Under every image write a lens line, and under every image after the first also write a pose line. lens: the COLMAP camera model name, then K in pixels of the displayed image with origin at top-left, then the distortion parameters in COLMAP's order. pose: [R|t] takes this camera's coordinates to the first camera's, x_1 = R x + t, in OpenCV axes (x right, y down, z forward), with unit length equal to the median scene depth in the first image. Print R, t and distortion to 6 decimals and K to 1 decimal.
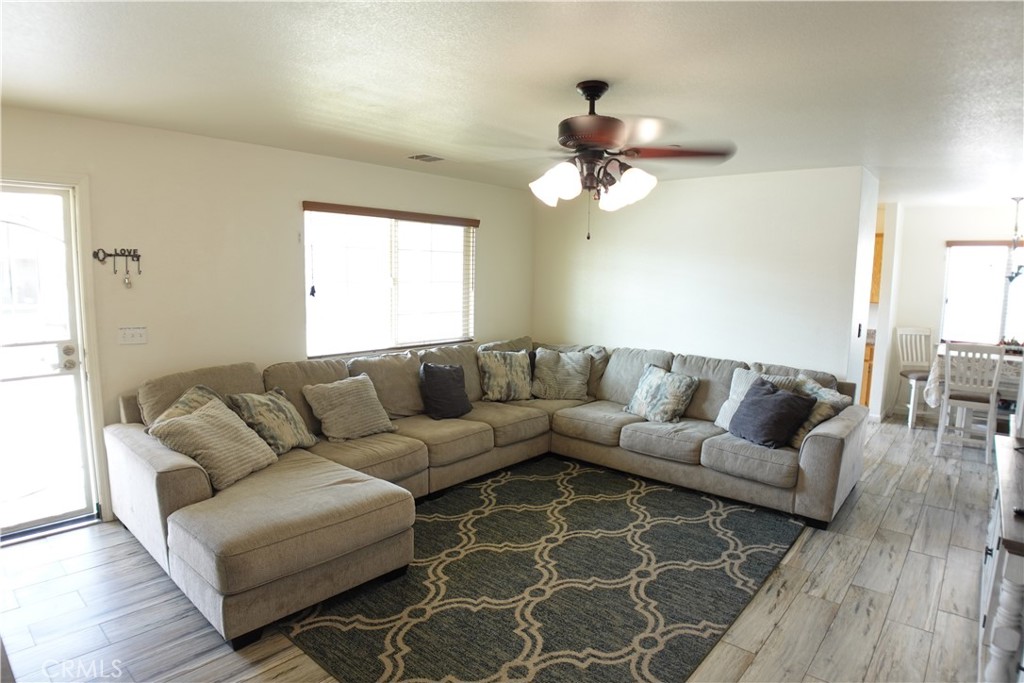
lens RADIAL K [[582.0, 0, 509.5], [0, 582.0, 343.5], [0, 0, 1]] dist [-0.101666, 0.020809]
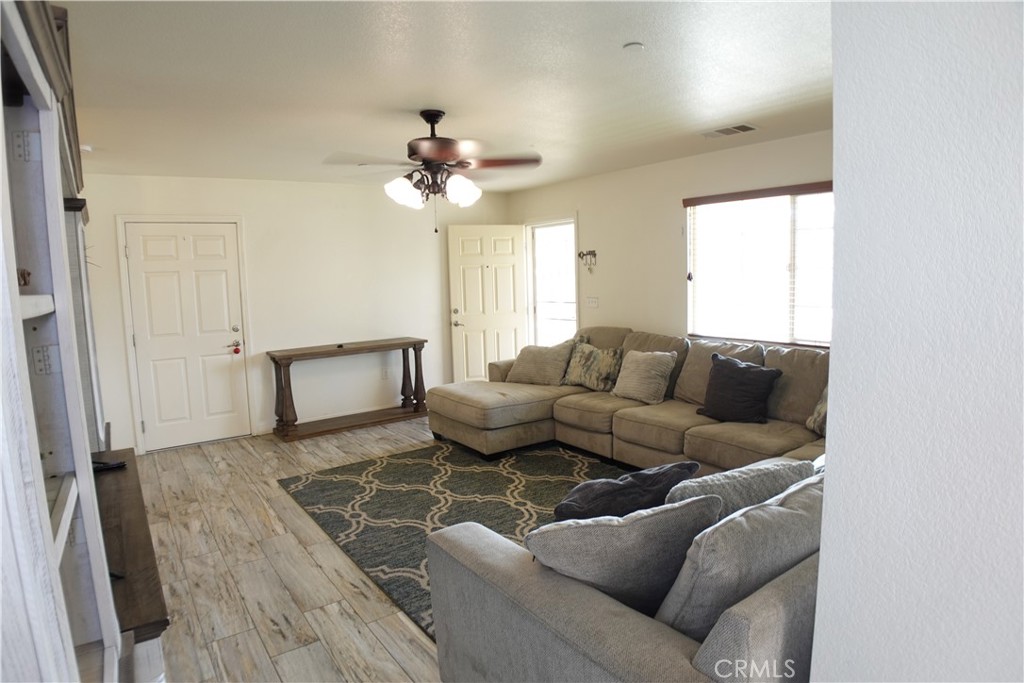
lens RADIAL K [[582.0, 0, 509.5], [0, 582.0, 343.5], [0, 0, 1]] dist [-0.101666, 0.020809]
pose [[-0.228136, 0.099329, -0.968549, 1.281999], [-0.101001, 0.987001, 0.125011, -0.102342], [0.968376, 0.126344, -0.215138, 1.376865]]
